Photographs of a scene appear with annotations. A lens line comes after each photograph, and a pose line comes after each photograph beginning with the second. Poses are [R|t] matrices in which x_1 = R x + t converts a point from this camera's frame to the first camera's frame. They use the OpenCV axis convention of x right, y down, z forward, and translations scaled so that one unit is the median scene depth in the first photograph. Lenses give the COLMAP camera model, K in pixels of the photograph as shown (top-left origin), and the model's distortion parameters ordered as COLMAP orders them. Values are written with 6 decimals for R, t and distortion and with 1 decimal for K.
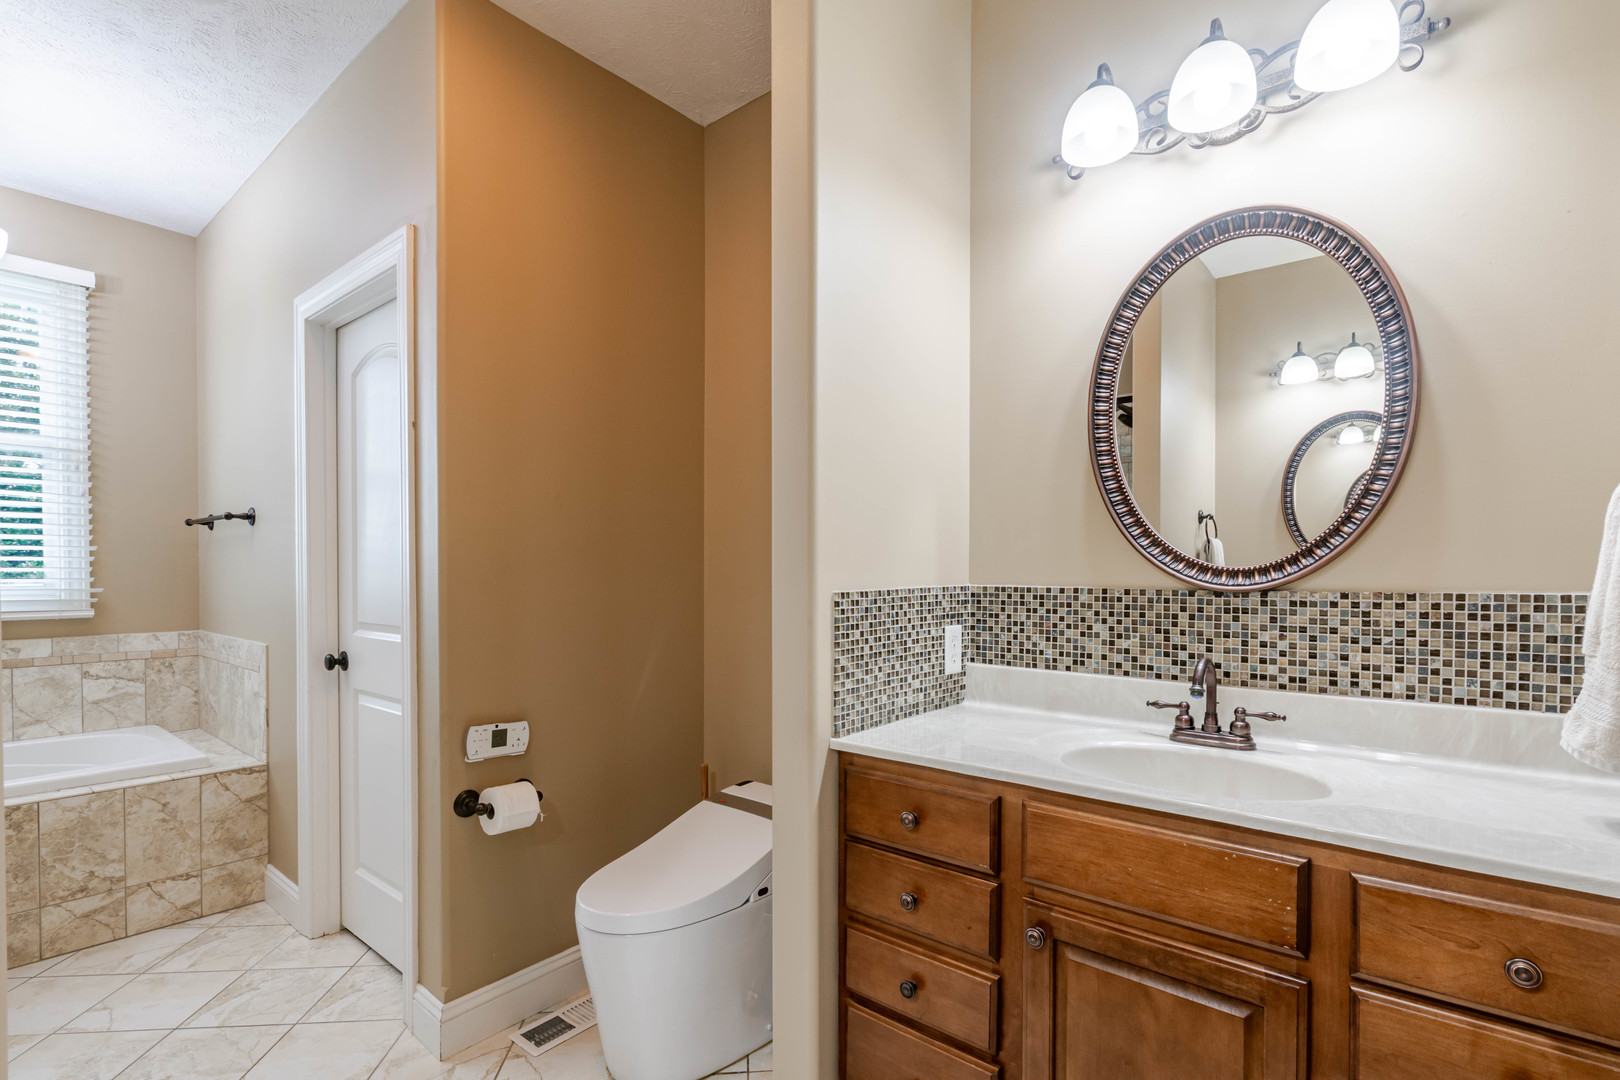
lens RADIAL K [[764.0, 0, 796.7], [0, 764.0, 583.8], [0, 0, 1]] dist [0.001193, -0.000292]
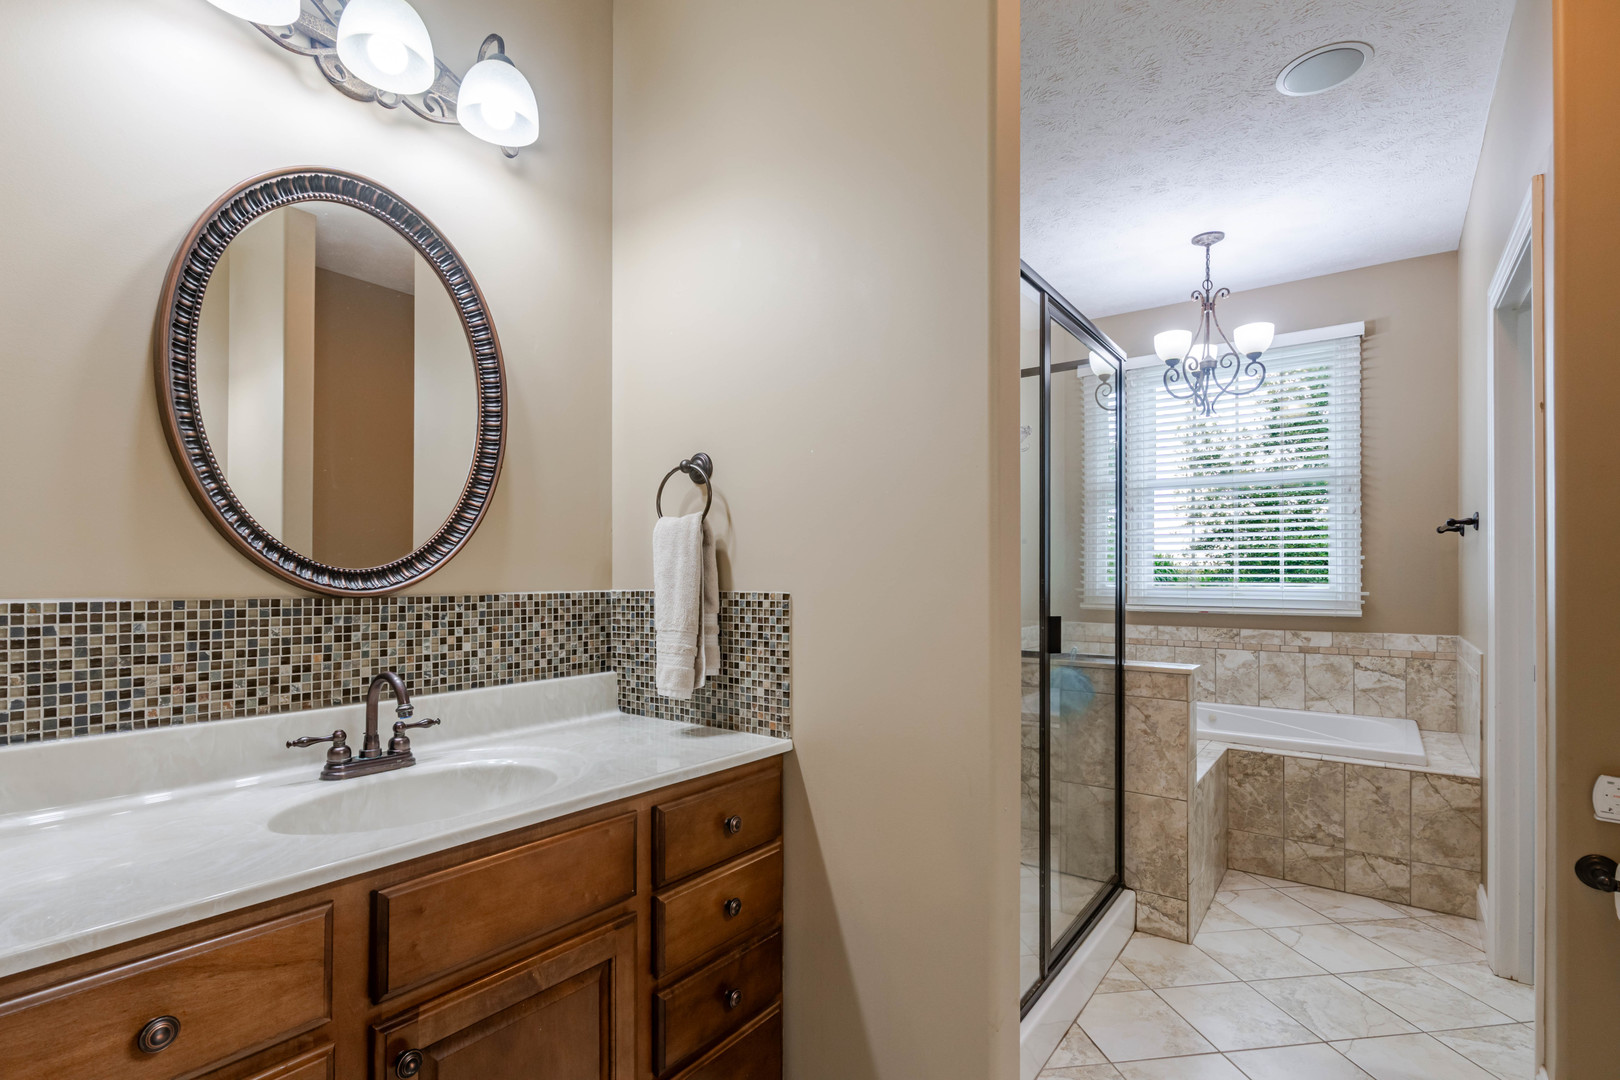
lens RADIAL K [[764.0, 0, 802.2], [0, 764.0, 573.3], [0, 0, 1]] dist [0.001193, -0.000292]
pose [[0.062148, -0.005055, -0.998054, 0.215426], [-0.016214, 0.999850, -0.006074, -0.001752], [0.997935, 0.016559, 0.062056, 0.088896]]
